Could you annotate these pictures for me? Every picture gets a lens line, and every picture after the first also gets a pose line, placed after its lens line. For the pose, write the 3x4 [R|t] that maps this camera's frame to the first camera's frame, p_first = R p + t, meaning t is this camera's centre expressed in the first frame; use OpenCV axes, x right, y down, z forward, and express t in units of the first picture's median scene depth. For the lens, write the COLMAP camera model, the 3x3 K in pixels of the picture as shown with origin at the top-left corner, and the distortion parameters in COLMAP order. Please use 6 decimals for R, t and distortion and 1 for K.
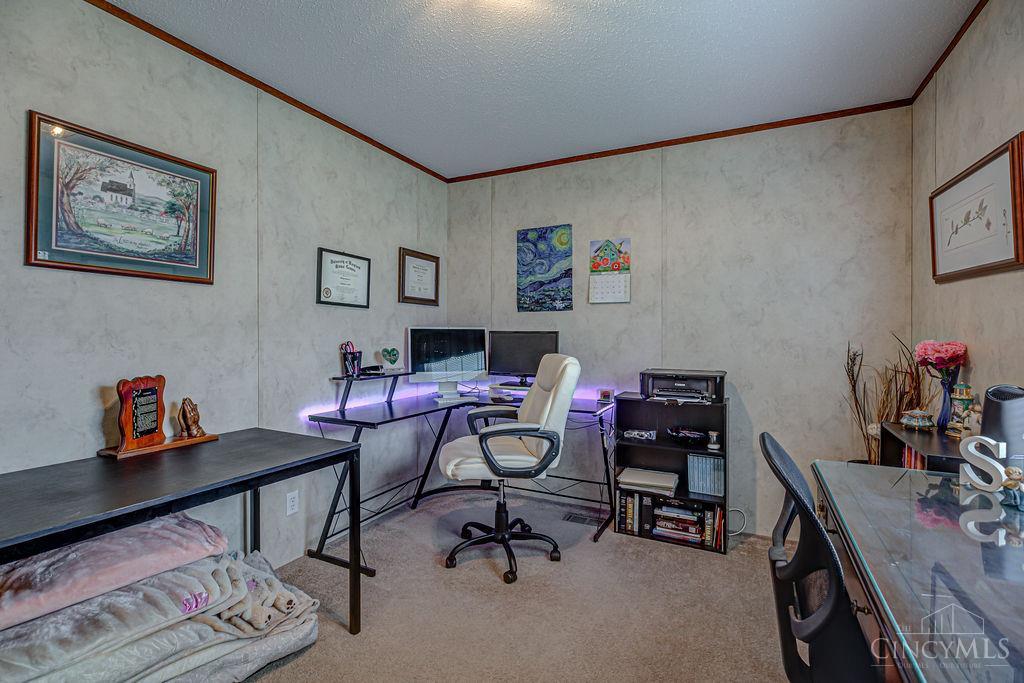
lens RADIAL K [[471.6, 0, 511.7], [0, 471.6, 336.2], [0, 0, 1]] dist [-0.003535, -0.000871]
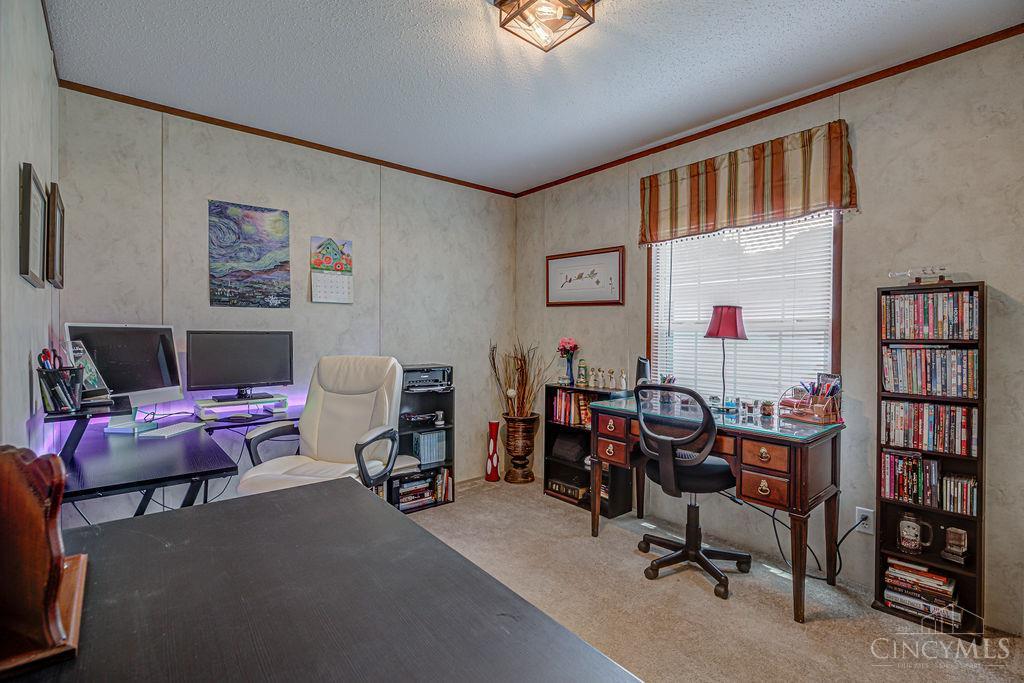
lens RADIAL K [[471.6, 0, 511.7], [0, 471.6, 336.2], [0, 0, 1]] dist [-0.003535, -0.000871]
pose [[0.394596, -0.008614, 0.918815, -0.567484], [0.000389, 0.999958, 0.009208, -0.010077], [-0.918855, -0.003276, 0.394582, 0.274320]]
